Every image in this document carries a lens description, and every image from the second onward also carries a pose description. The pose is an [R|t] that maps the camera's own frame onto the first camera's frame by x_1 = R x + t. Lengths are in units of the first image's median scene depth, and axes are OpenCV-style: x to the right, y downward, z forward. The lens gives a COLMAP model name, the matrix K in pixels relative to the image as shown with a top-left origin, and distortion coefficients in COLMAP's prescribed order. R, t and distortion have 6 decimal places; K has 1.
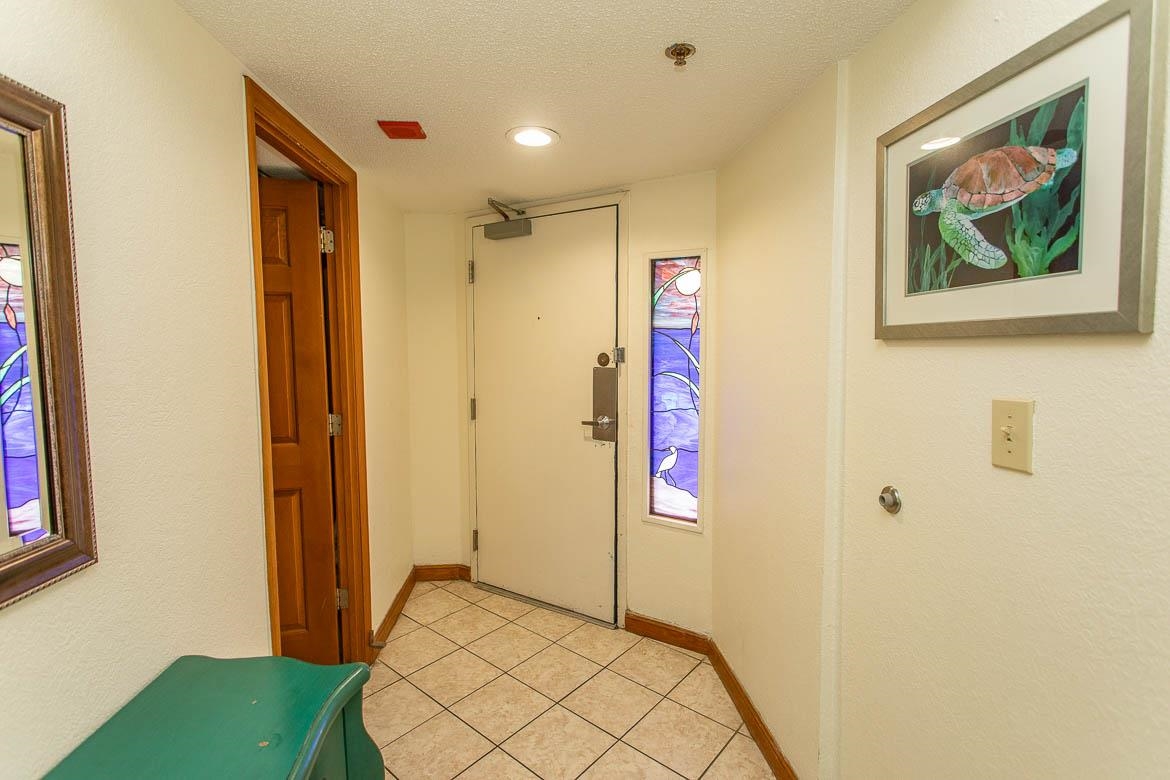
lens RADIAL K [[554.1, 0, 583.1], [0, 554.1, 389.1], [0, 0, 1]] dist [0.005901, 0.001514]
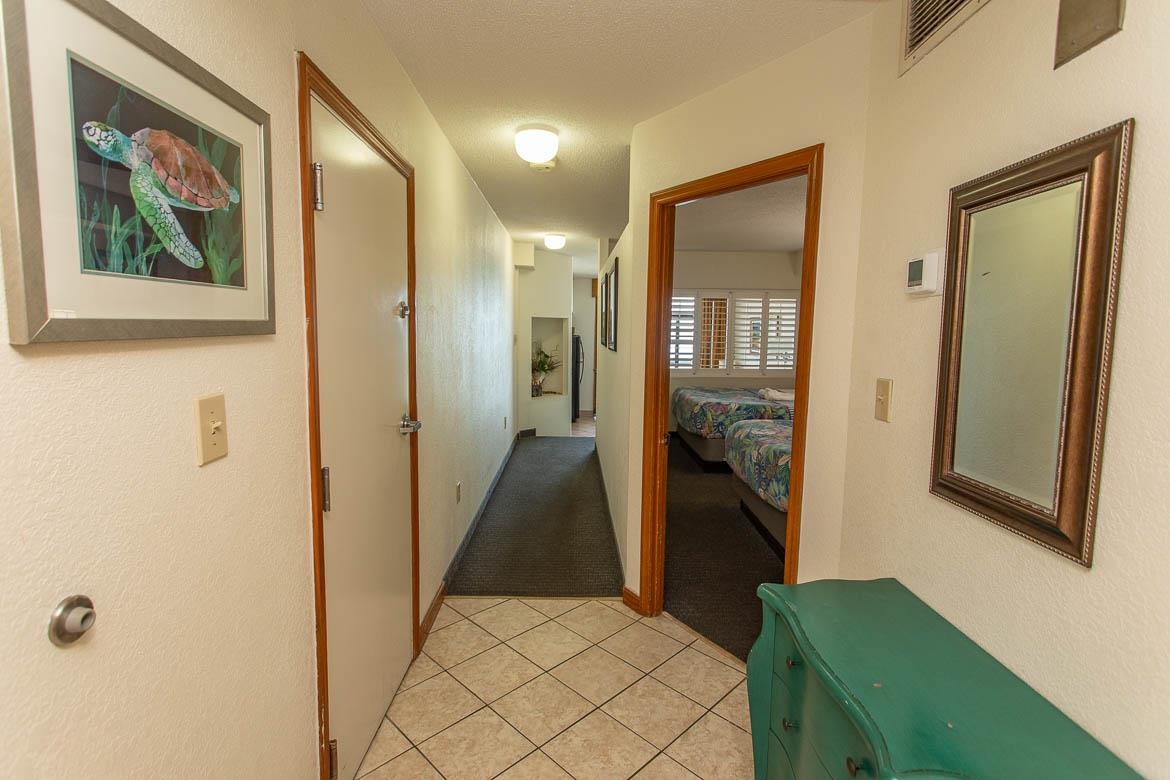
lens RADIAL K [[552.7, 0, 585.0], [0, 552.7, 390.0], [0, 0, 1]] dist [0.004333, -0.001591]
pose [[-0.997412, -0.017626, 0.069711, -0.020031], [-0.003776, 0.980991, 0.194015, -0.189414], [-0.071805, 0.193249, -0.978519, 1.868816]]
